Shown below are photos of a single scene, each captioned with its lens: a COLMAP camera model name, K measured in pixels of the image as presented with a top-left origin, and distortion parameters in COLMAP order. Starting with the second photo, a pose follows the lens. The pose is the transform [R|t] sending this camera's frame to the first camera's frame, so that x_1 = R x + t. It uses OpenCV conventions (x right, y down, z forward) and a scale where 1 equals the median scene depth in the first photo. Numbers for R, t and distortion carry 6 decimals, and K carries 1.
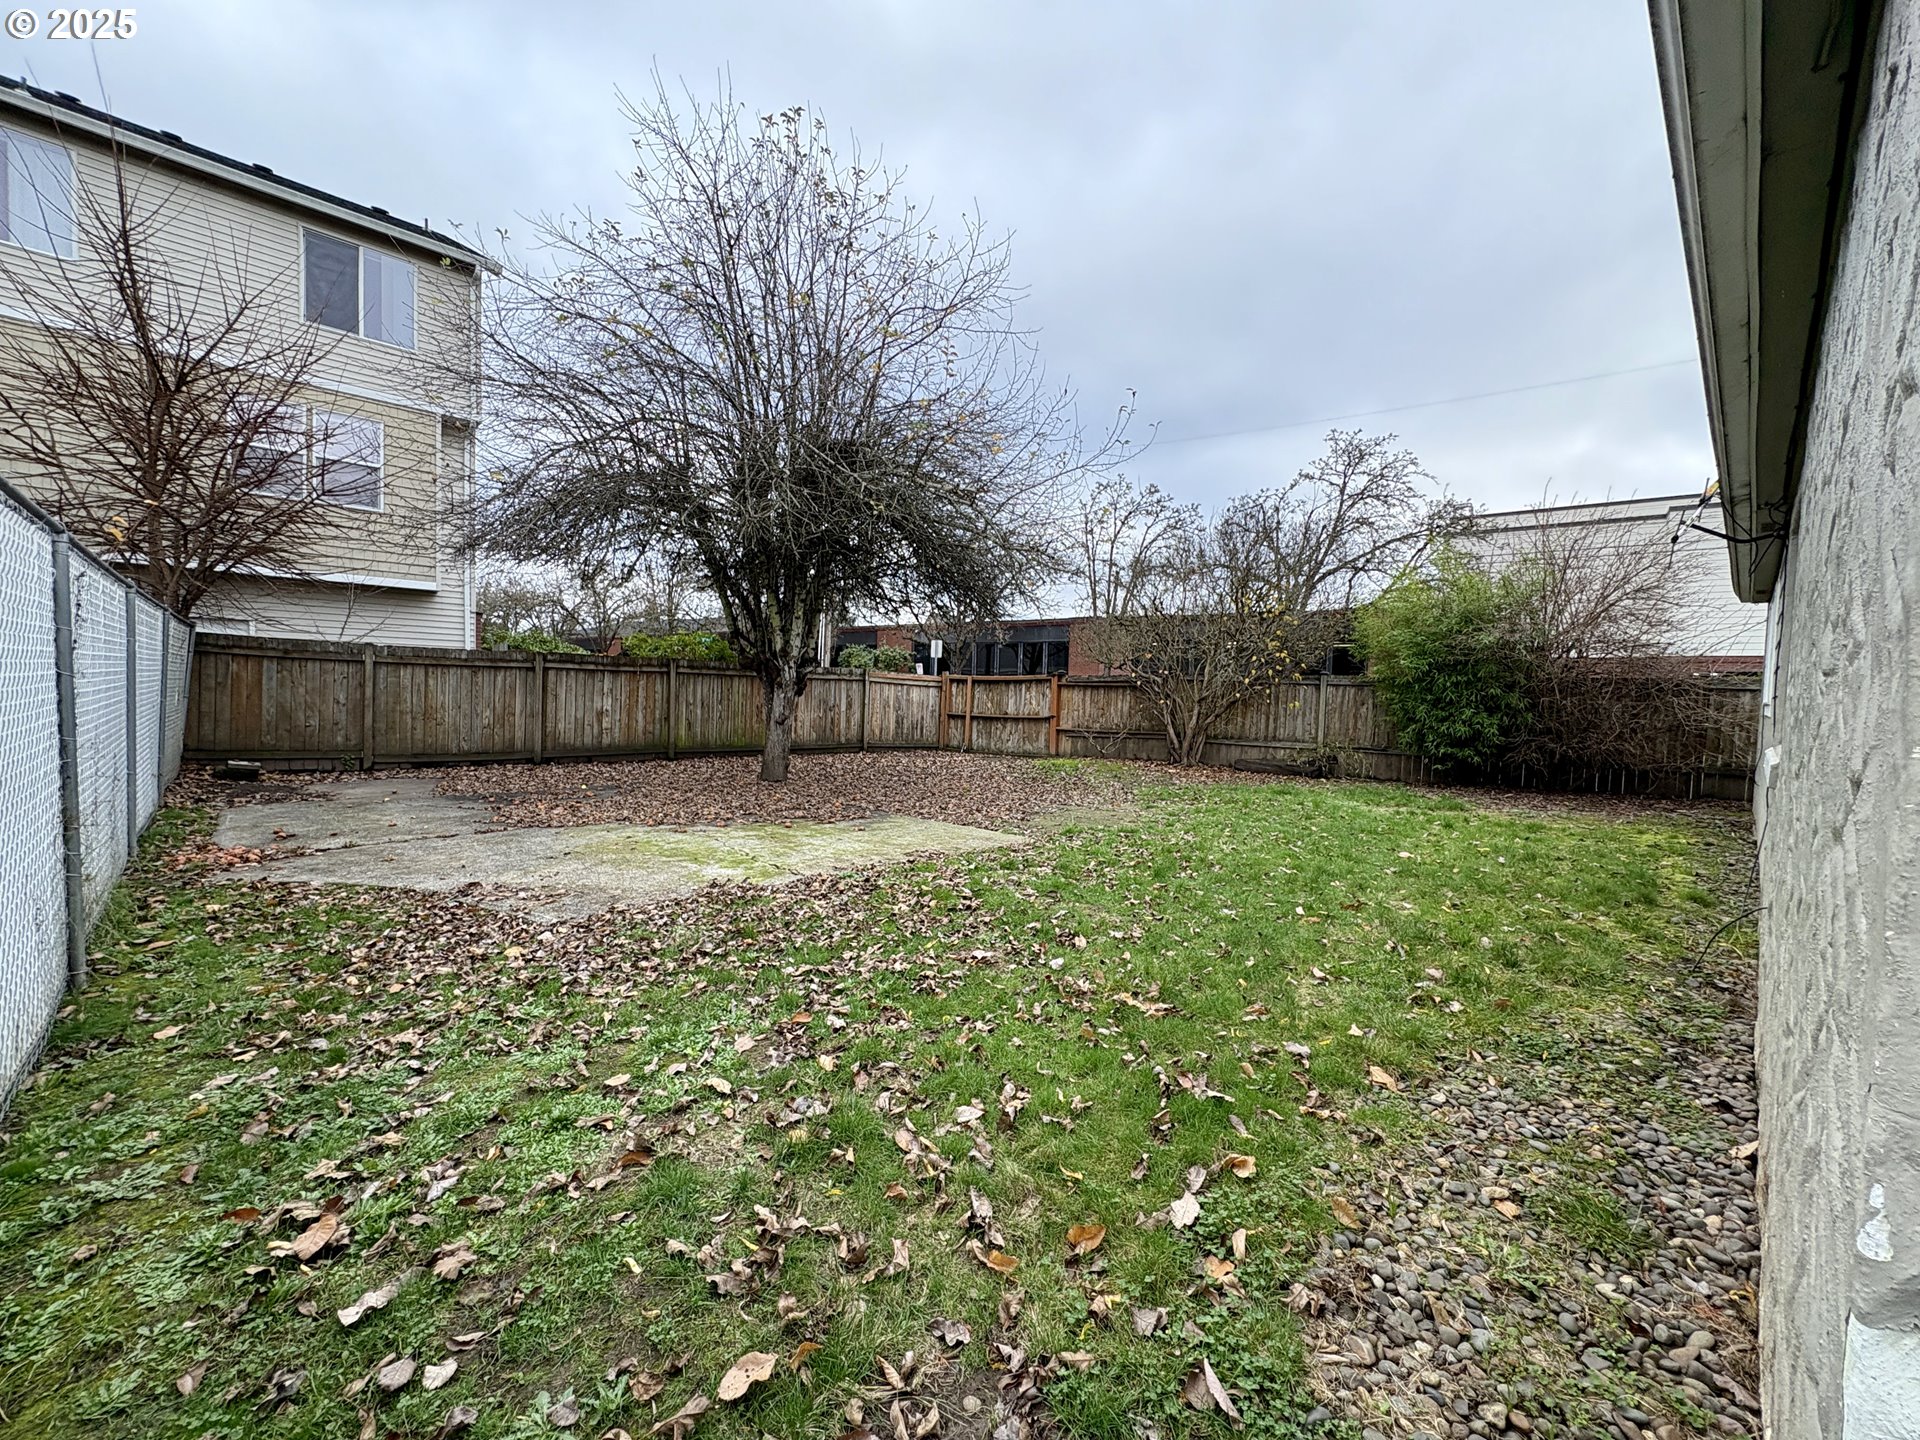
lens RADIAL K [[792.8, 0, 964.8], [0, 792.8, 715.5], [0, 0, 1]] dist [-0.001171, -0.000034]
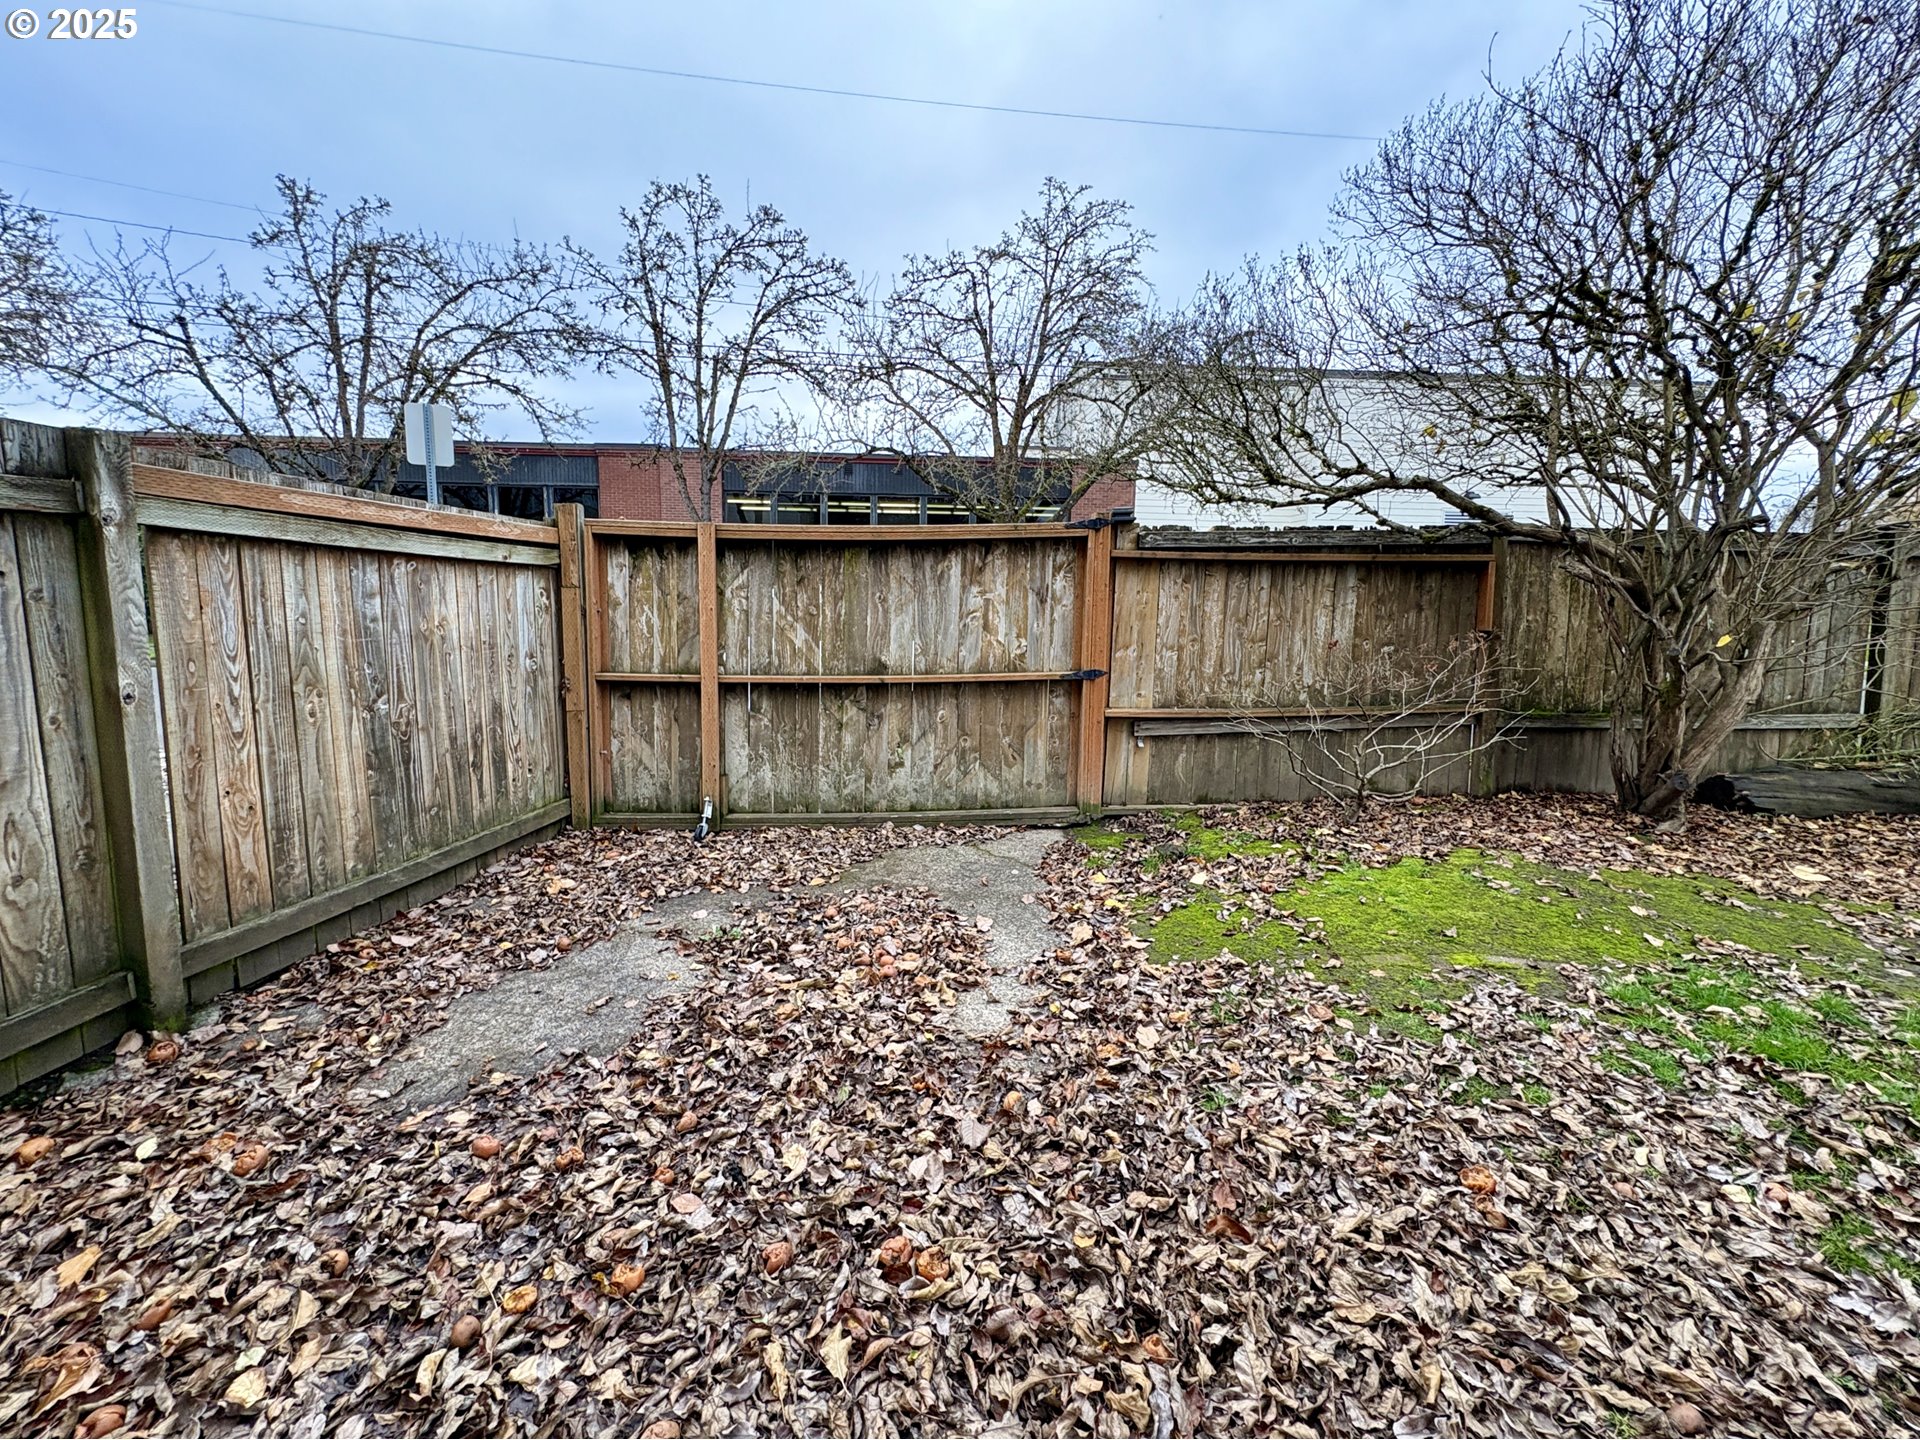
lens RADIAL K [[792.8, 0, 964.8], [0, 792.8, 715.5], [0, 0, 1]] dist [-0.001171, -0.000034]
pose [[0.773028, -0.121268, 0.622673, -0.093403], [0.028005, 0.987125, 0.157479, -0.027882], [-0.633753, -0.104298, 0.766472, 0.776069]]
